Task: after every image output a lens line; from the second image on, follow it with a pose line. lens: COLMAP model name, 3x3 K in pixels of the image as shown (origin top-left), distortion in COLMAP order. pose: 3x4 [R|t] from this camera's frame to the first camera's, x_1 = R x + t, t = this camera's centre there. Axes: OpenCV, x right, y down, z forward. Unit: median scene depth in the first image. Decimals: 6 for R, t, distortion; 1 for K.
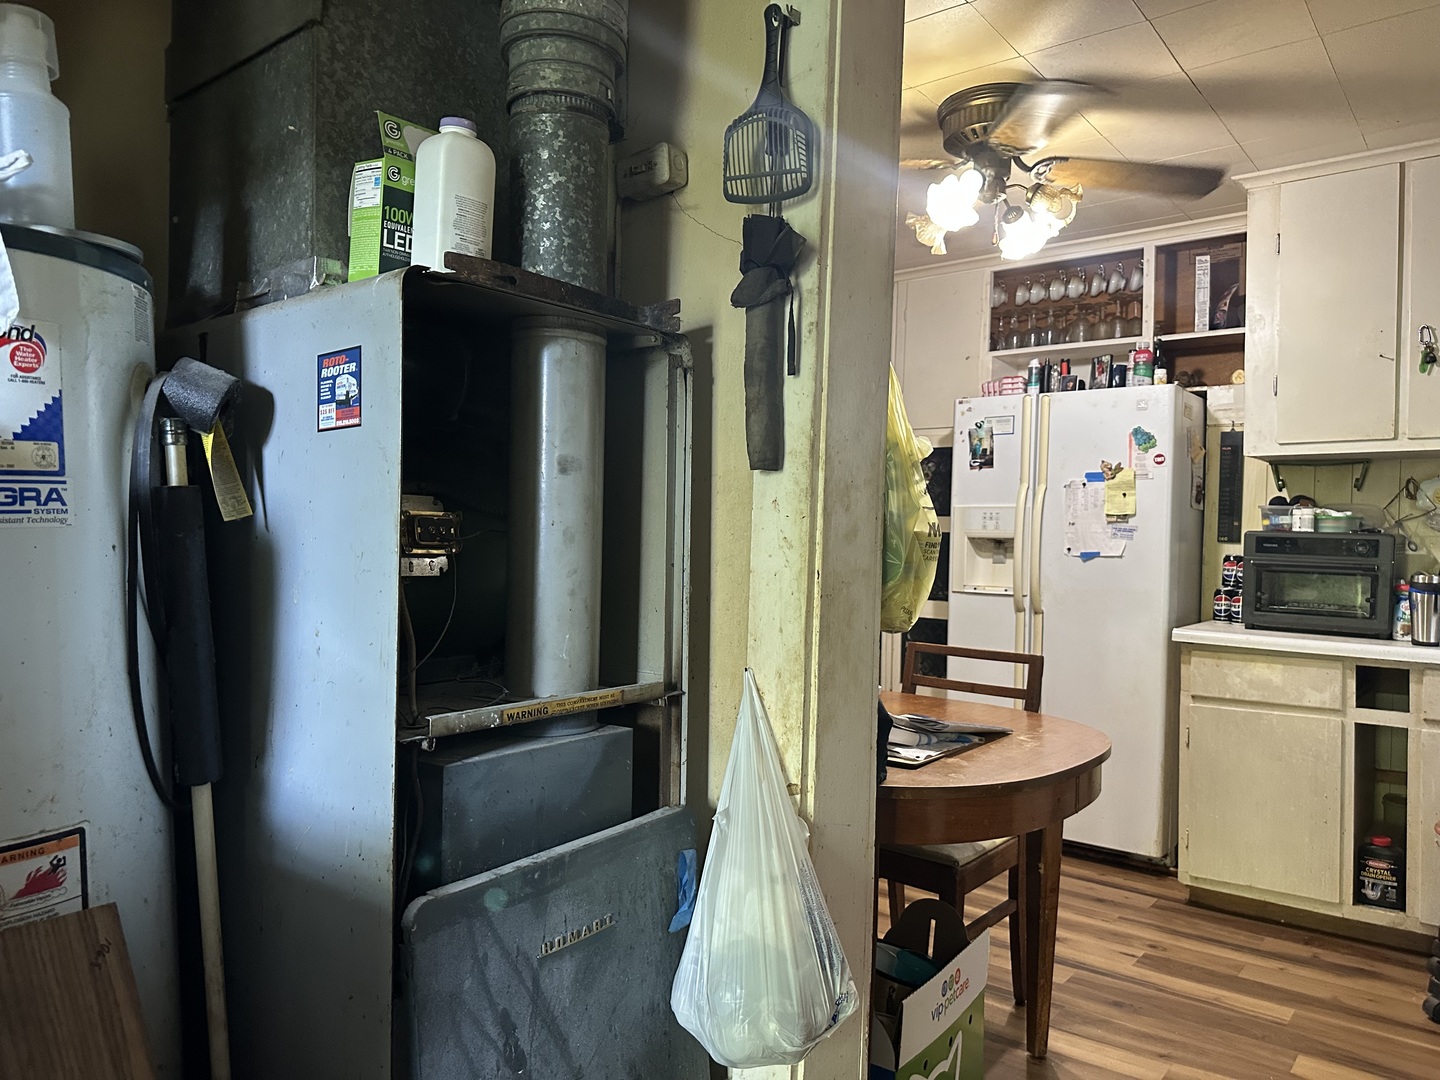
lens RADIAL K [[1020.9, 0, 721.4], [0, 1020.9, 544.8], [0, 0, 1]] dist [0.026657, -0.012981]
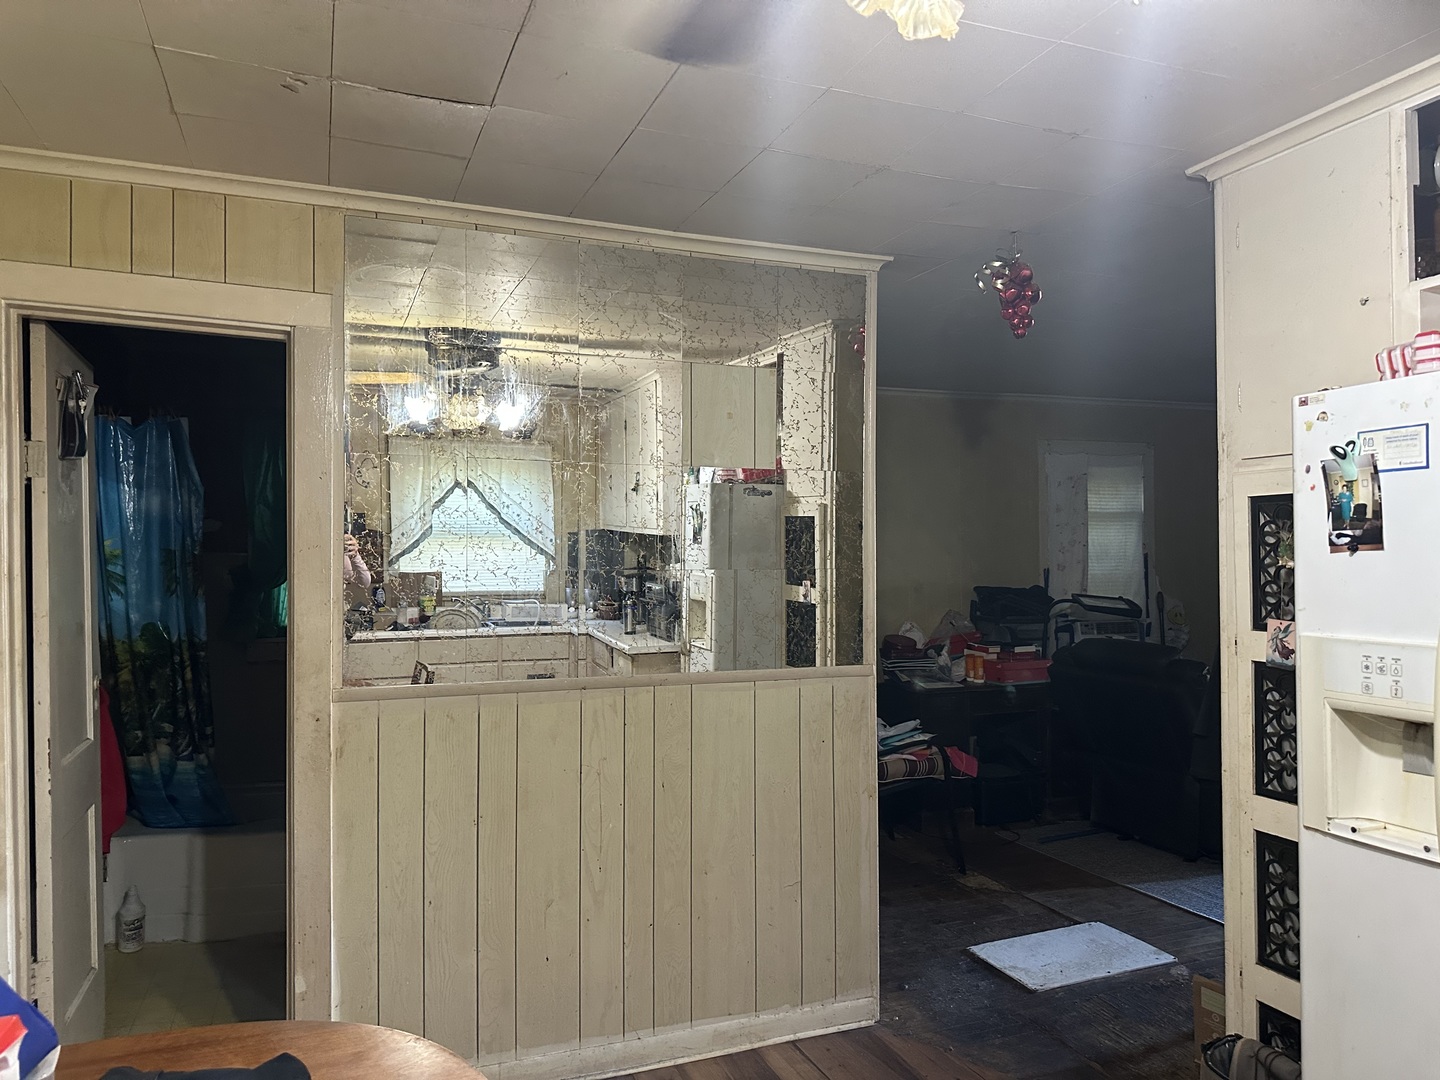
lens RADIAL K [[1020.9, 0, 721.3], [0, 1020.9, 537.7], [0, 0, 1]] dist [0.026657, -0.012981]
pose [[0.869155, -0.038803, -0.493014, 0.237471], [0.026323, 0.999134, -0.032231, -0.073451], [0.493838, 0.015036, 0.869424, 0.493808]]
